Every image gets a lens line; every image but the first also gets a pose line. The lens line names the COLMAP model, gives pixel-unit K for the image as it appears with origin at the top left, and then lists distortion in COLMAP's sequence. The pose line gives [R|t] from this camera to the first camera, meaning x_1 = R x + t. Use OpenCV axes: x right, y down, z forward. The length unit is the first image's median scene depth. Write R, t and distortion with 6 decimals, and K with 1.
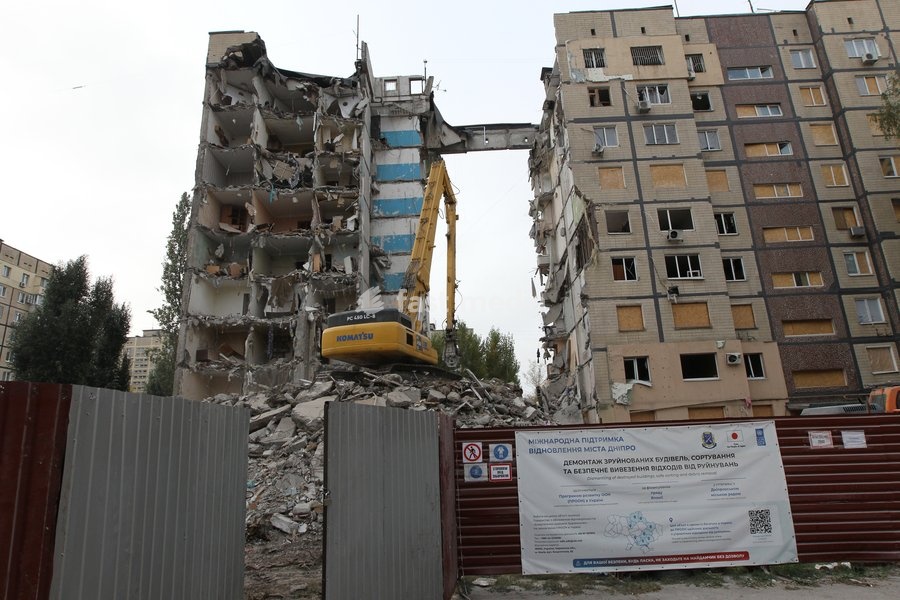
lens RADIAL K [[549.3, 0, 446.3], [0, 549.3, 299.4], [0, 0, 1]] dist [-0.075798, 0.054030]
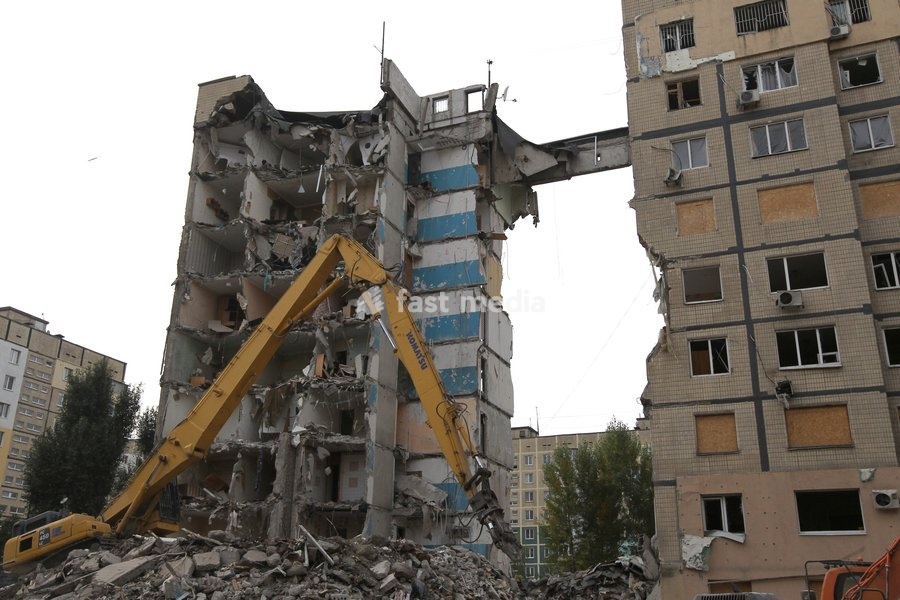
lens RADIAL K [[883.6, 0, 446.4], [0, 883.6, 295.6], [0, 0, 1]] dist [-0.011067, 0.022861]
pose [[0.934991, -0.077842, -0.346024, 0.359382], [0.048344, 0.994483, -0.093091, -0.040386], [0.351362, 0.070311, 0.933596, -0.092154]]
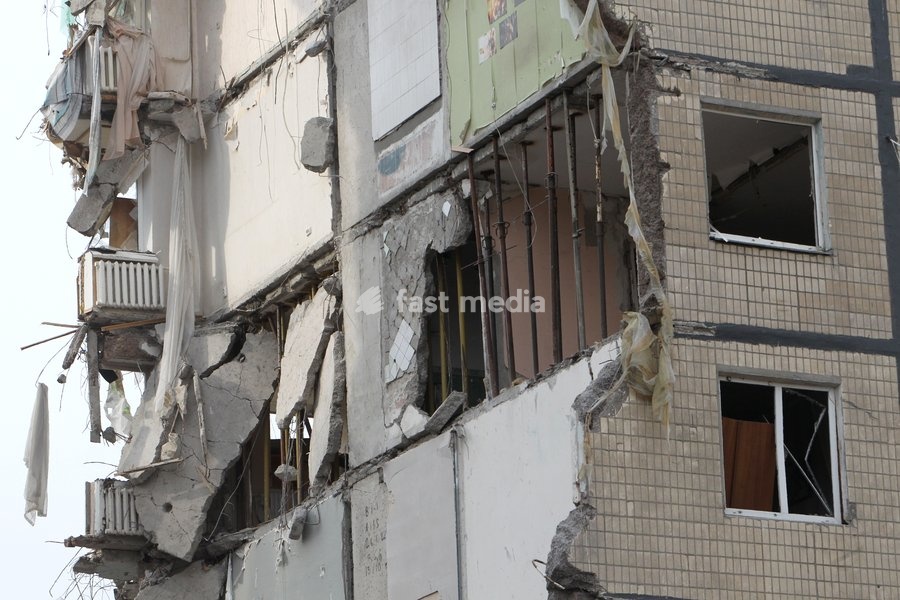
lens RADIAL K [[3961.4, 0, 450.9], [0, 3961.4, 300.0], [0, 0, 1]] dist [0.165216, 0.901804]
pose [[0.883652, 0.130896, 0.449473, -0.318673], [-0.118928, 0.991384, -0.054903, -0.017672], [-0.452786, -0.004940, 0.891605, -0.095424]]
